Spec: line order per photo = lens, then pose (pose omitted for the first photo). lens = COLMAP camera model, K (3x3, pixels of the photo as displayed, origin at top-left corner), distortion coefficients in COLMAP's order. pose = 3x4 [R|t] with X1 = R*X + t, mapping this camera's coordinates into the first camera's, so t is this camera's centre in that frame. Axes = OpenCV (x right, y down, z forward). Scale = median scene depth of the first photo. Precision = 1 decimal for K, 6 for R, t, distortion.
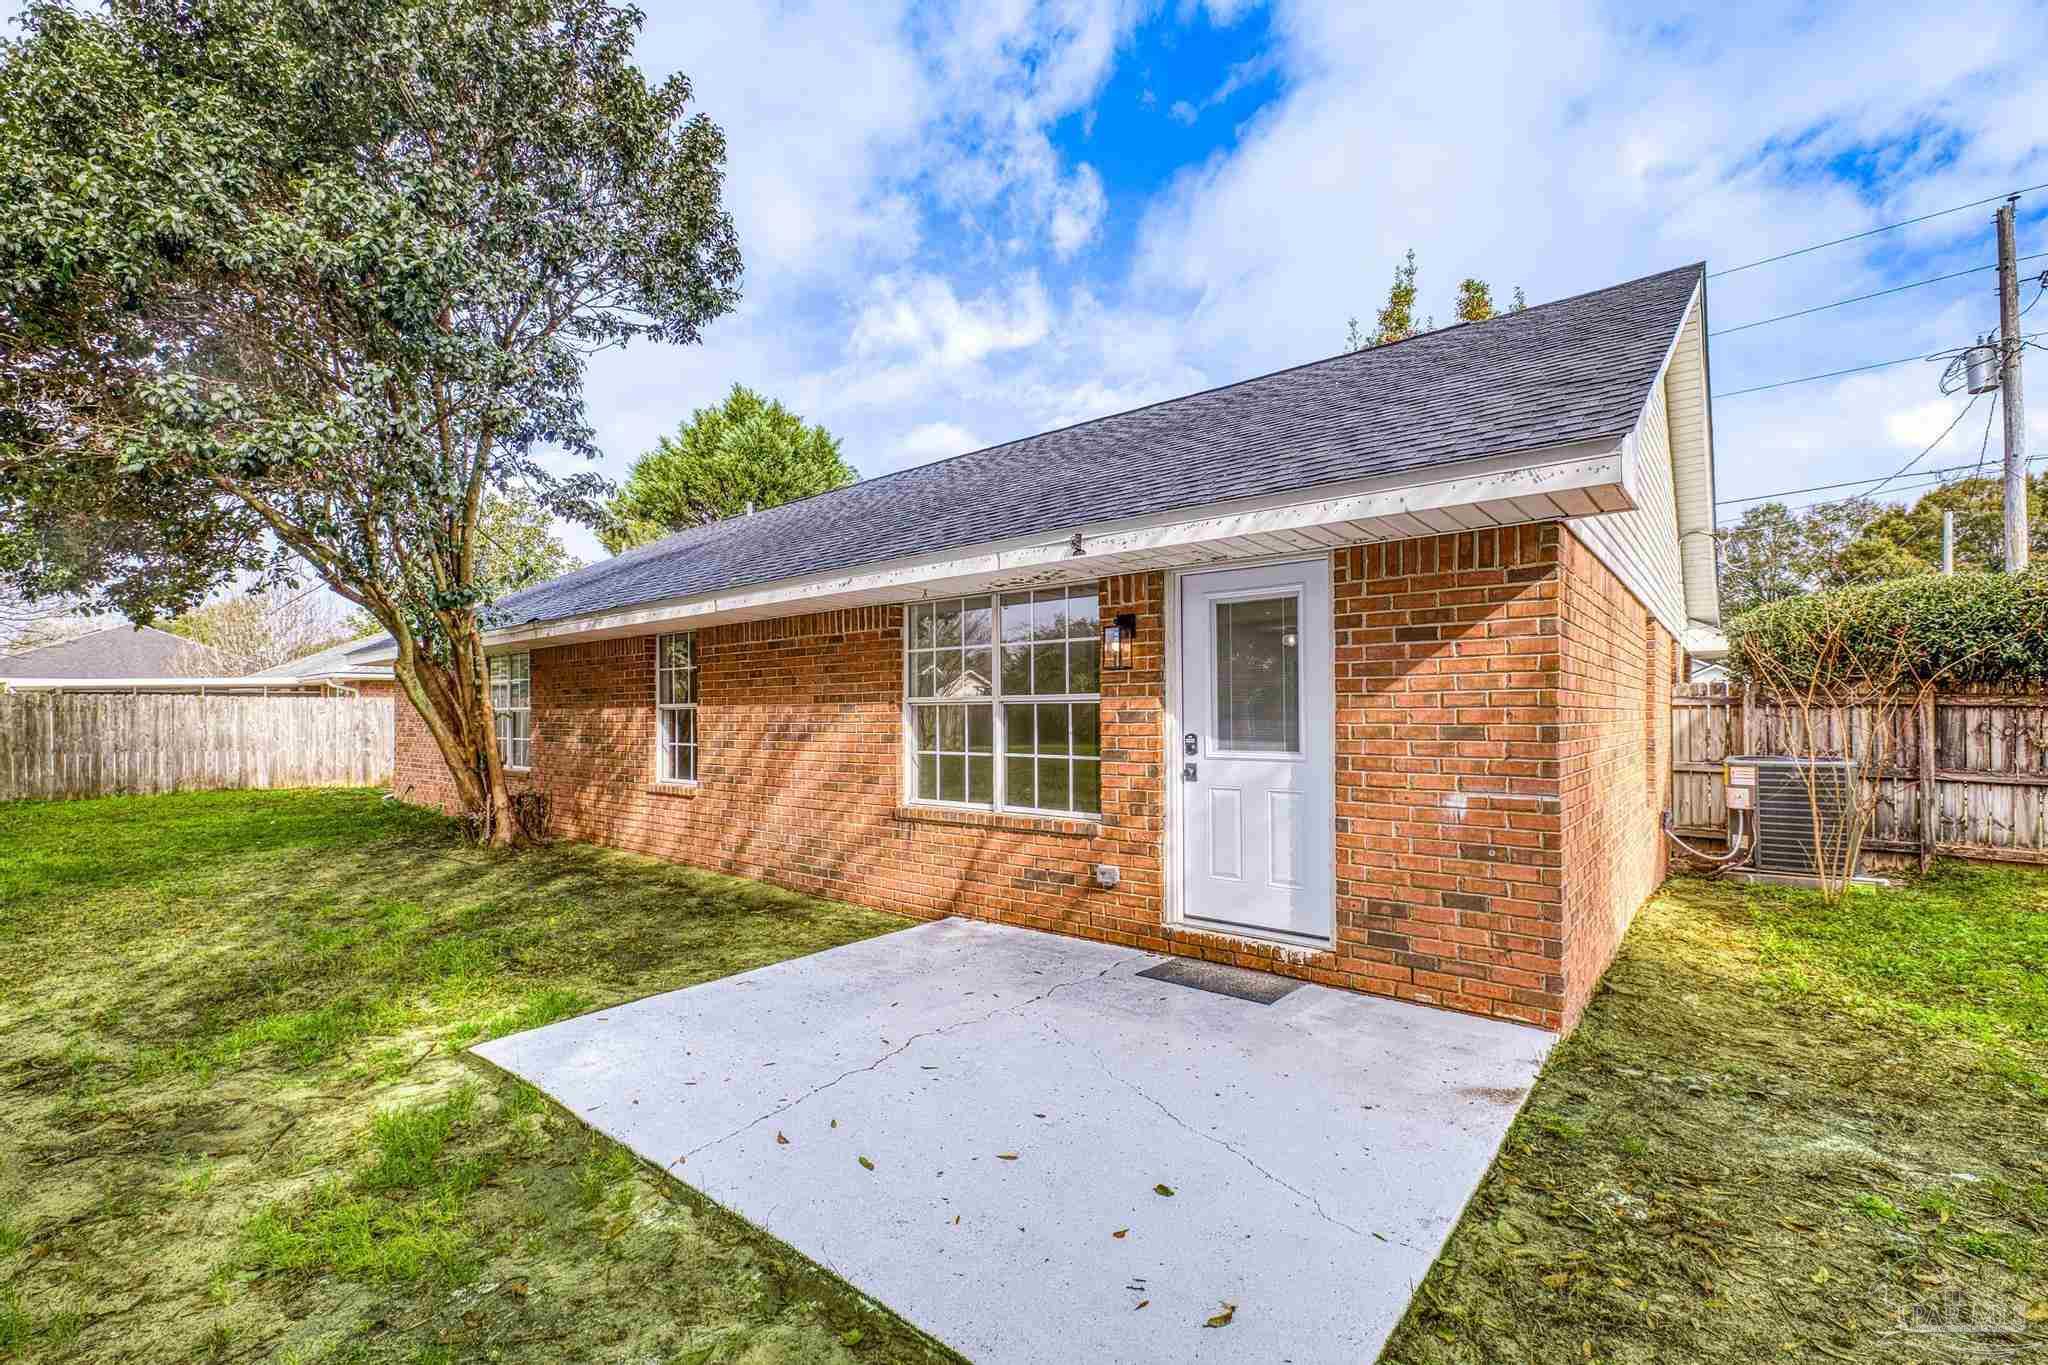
lens RADIAL K [[871.3, 0, 1024.0], [0, 871.3, 682.5], [0, 0, 1]] dist [0.010786, 0.000076]
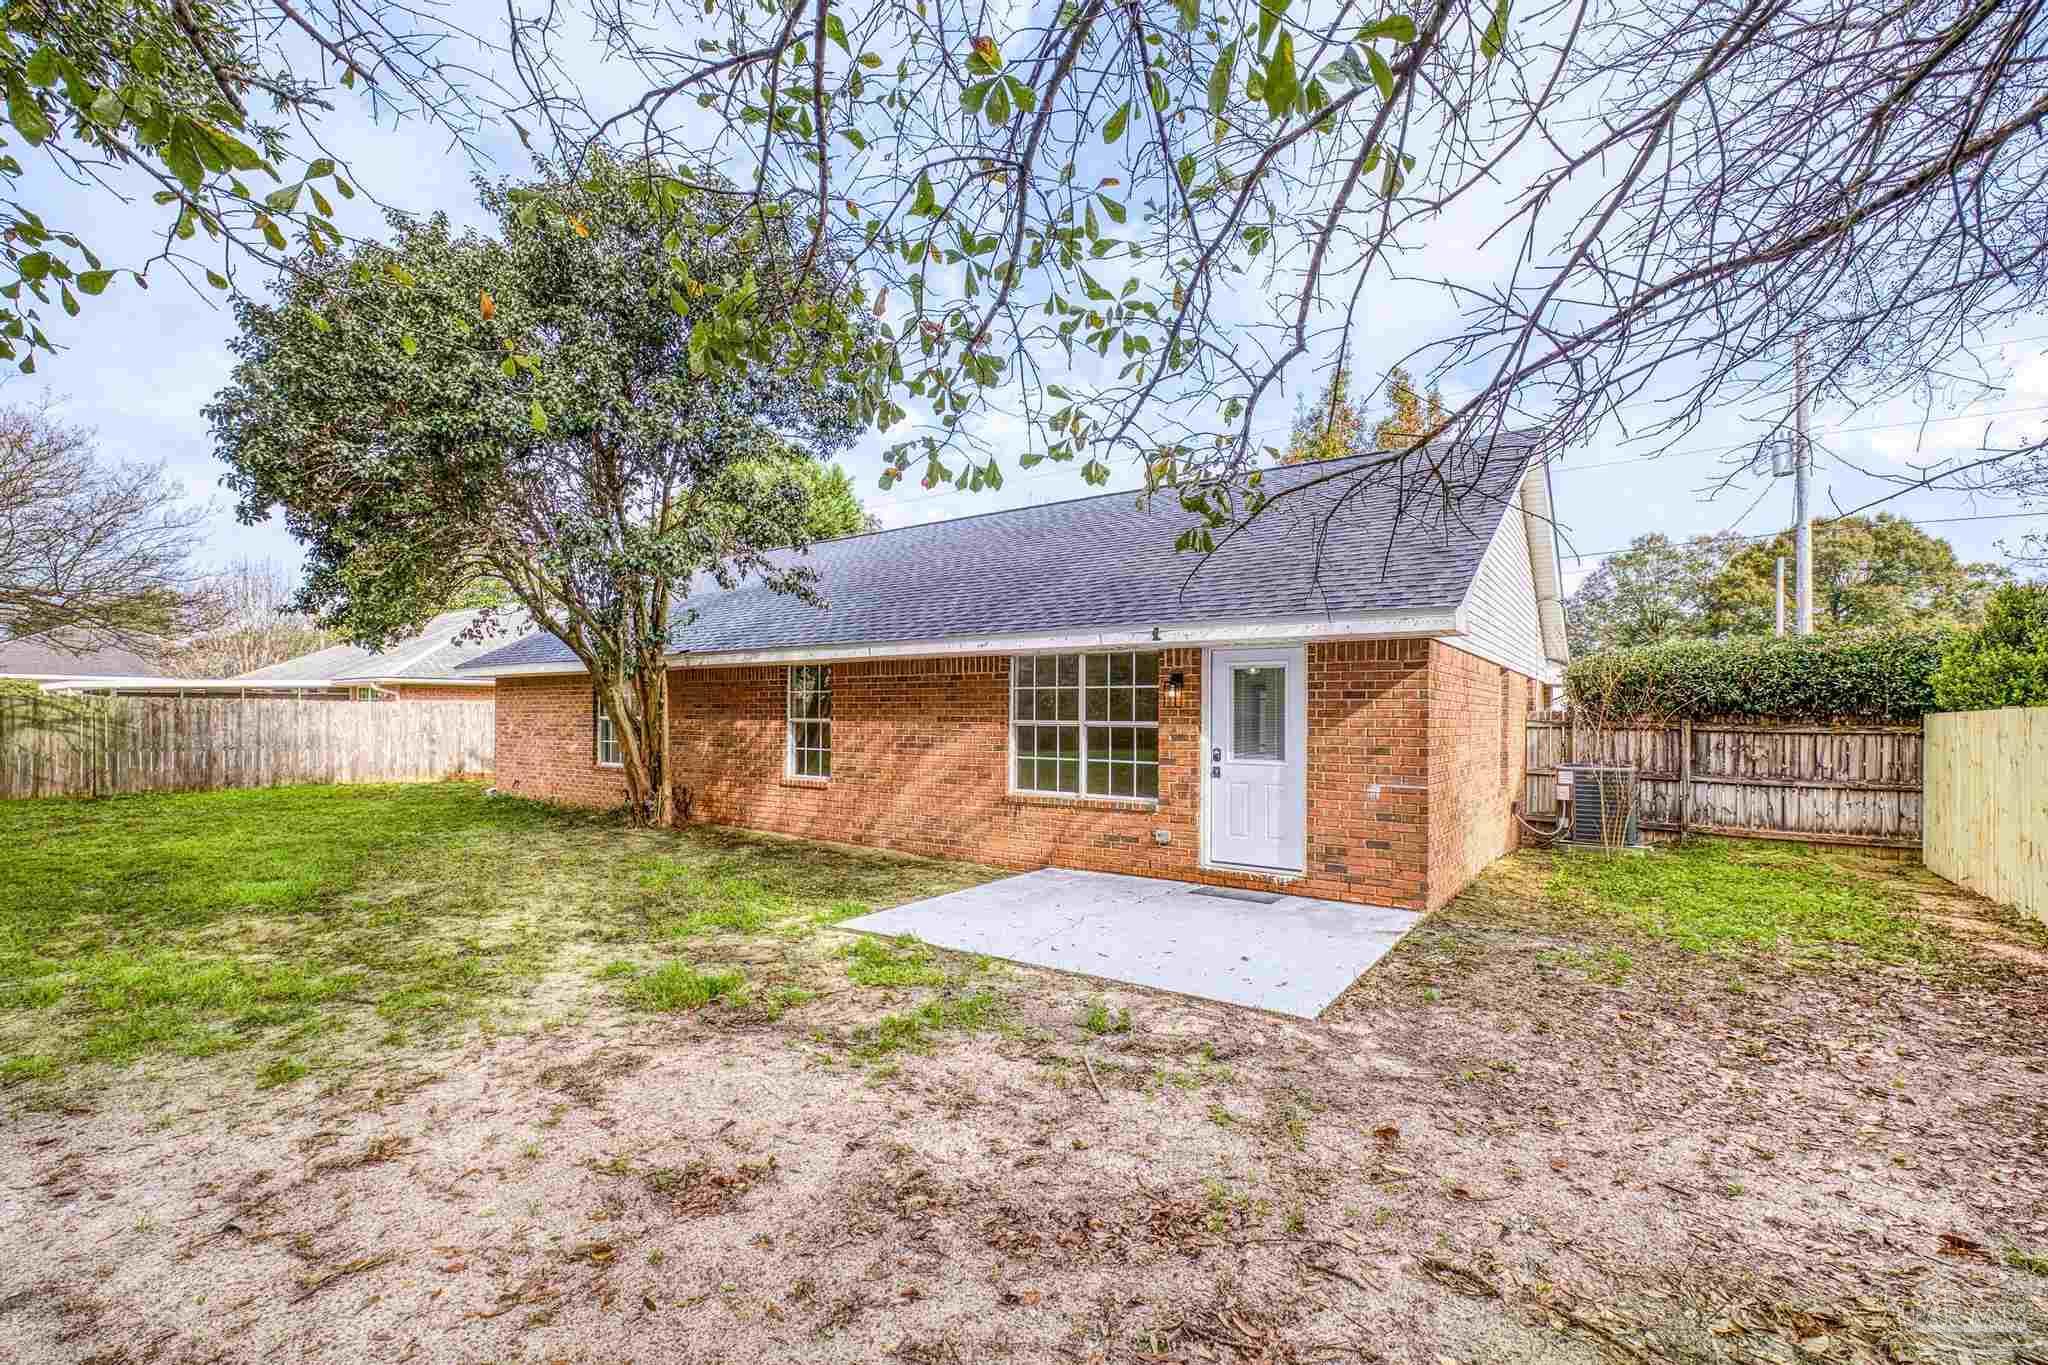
lens RADIAL K [[883.4, 0, 1024.0], [0, 883.4, 682.5], [0, 0, 1]] dist [0.020507, -0.000001]
pose [[0.996794, 0.013844, 0.078801, -0.264663], [-0.013919, 0.999903, 0.000401, -0.052718], [-0.078788, -0.001497, 0.996890, -0.543286]]
